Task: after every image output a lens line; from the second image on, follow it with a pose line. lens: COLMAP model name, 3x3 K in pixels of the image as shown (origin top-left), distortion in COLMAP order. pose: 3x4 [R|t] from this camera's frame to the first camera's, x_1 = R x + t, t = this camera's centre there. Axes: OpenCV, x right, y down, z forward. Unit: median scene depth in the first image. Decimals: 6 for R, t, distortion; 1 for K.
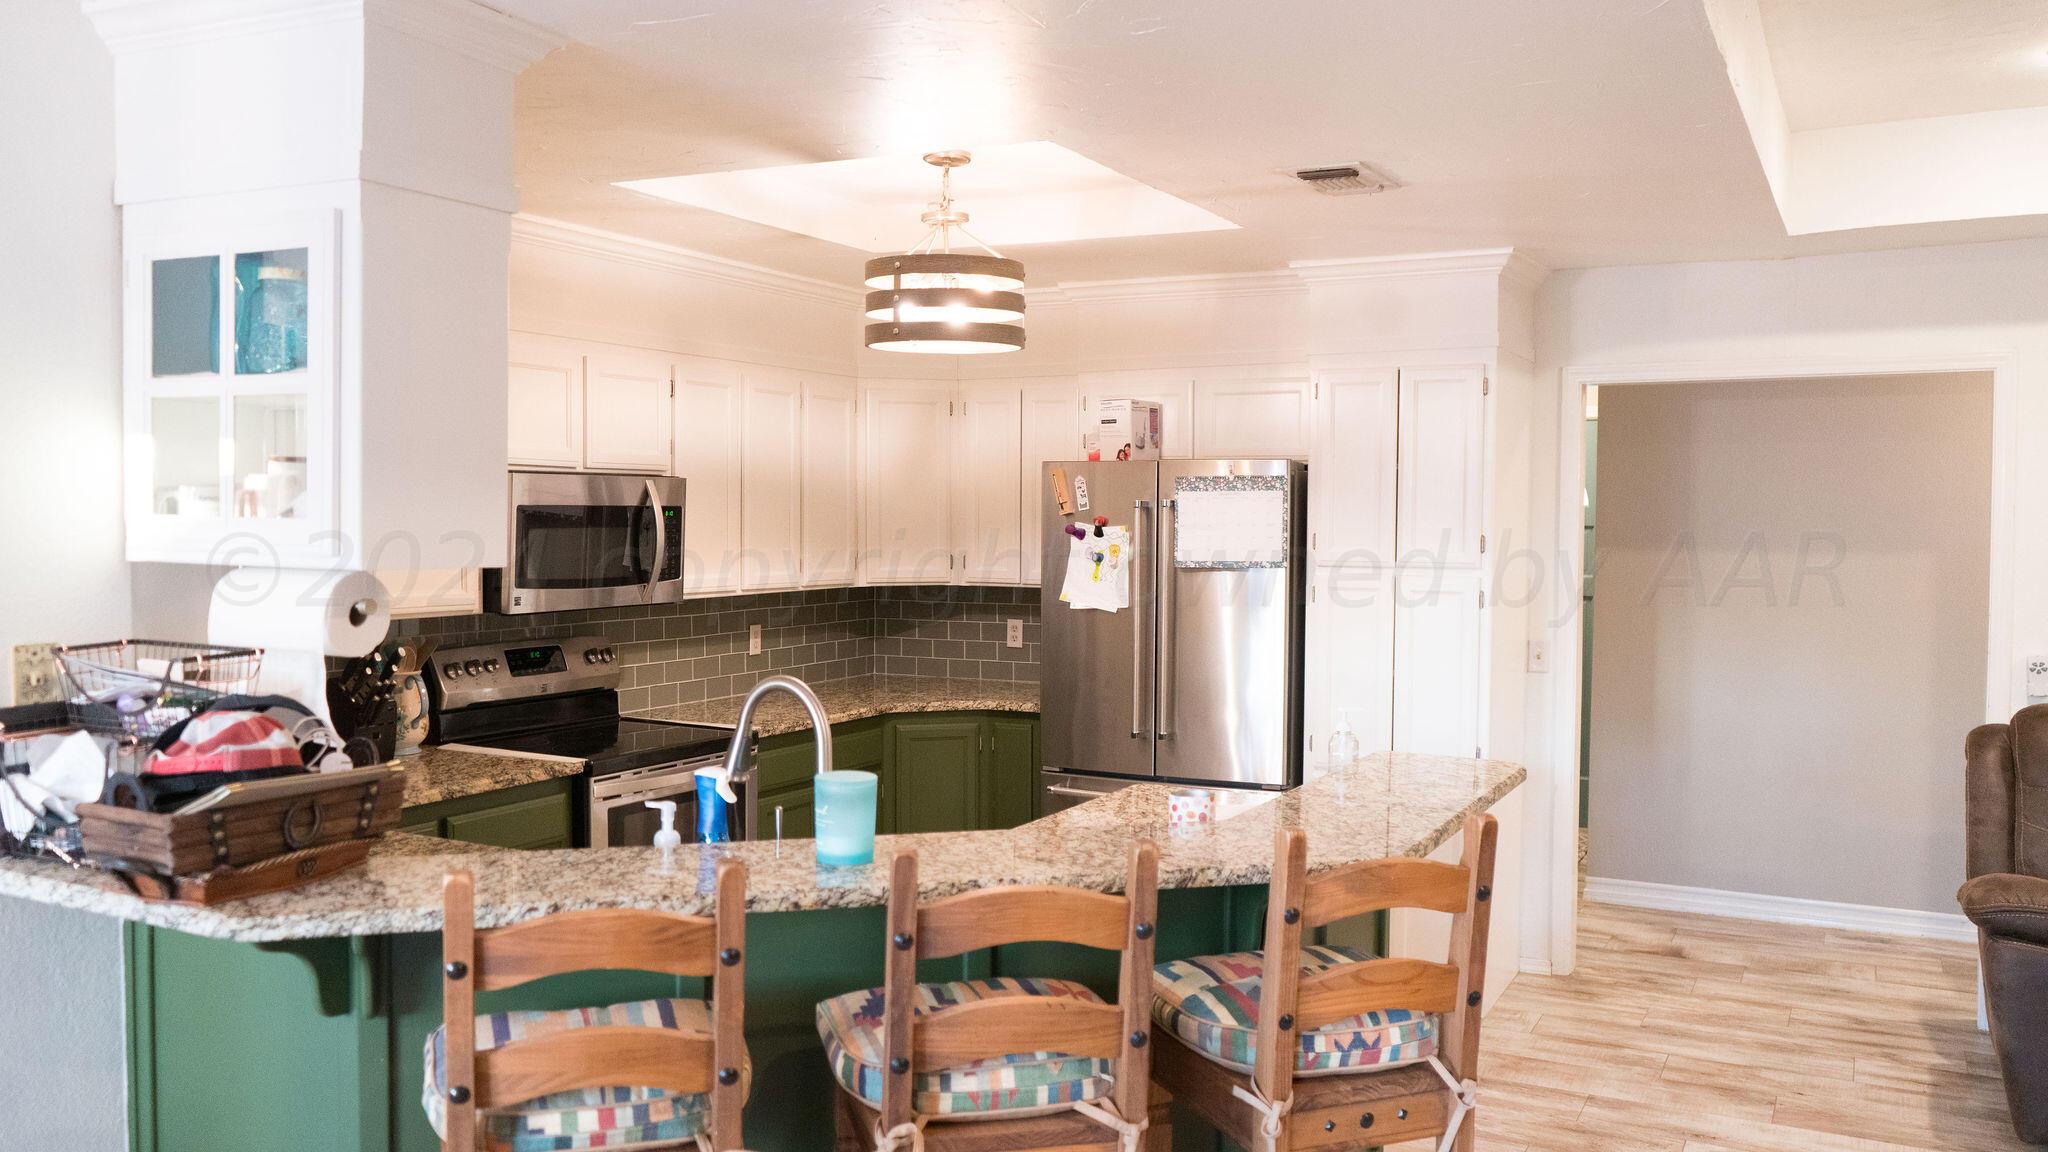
lens RADIAL K [[1752.7, 0, 1024.0], [0, 1752.7, 576.0], [0, 0, 1]] dist [-0.004258, -0.000390]
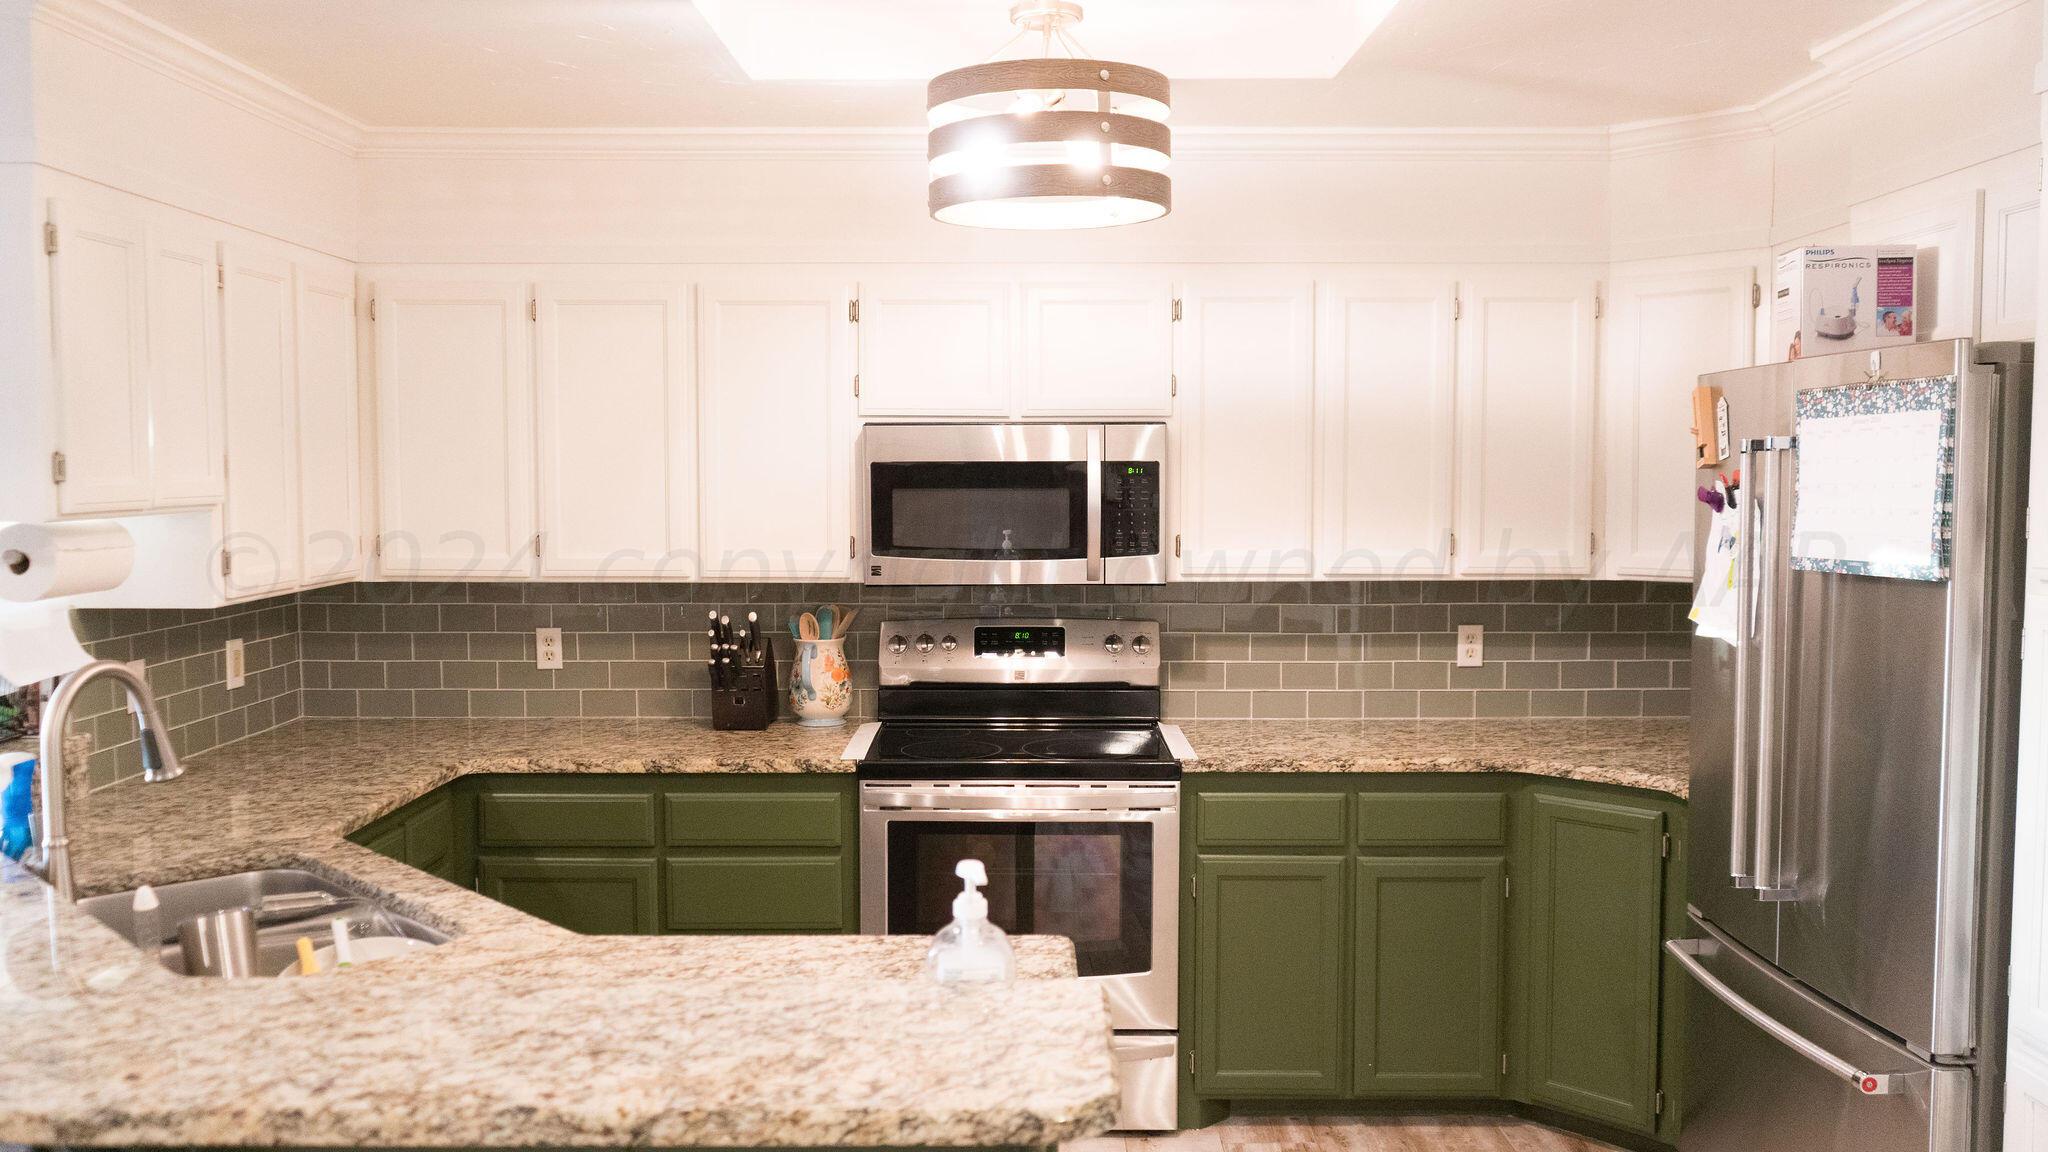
lens RADIAL K [[1752.7, 0, 1024.0], [0, 1752.7, 576.0], [0, 0, 1]] dist [-0.004258, -0.000390]
pose [[0.434181, 0.052480, -0.899296, 0.503753], [-0.028950, 0.998599, 0.044298, -0.022995], [0.900361, 0.006801, 0.435092, 0.629097]]
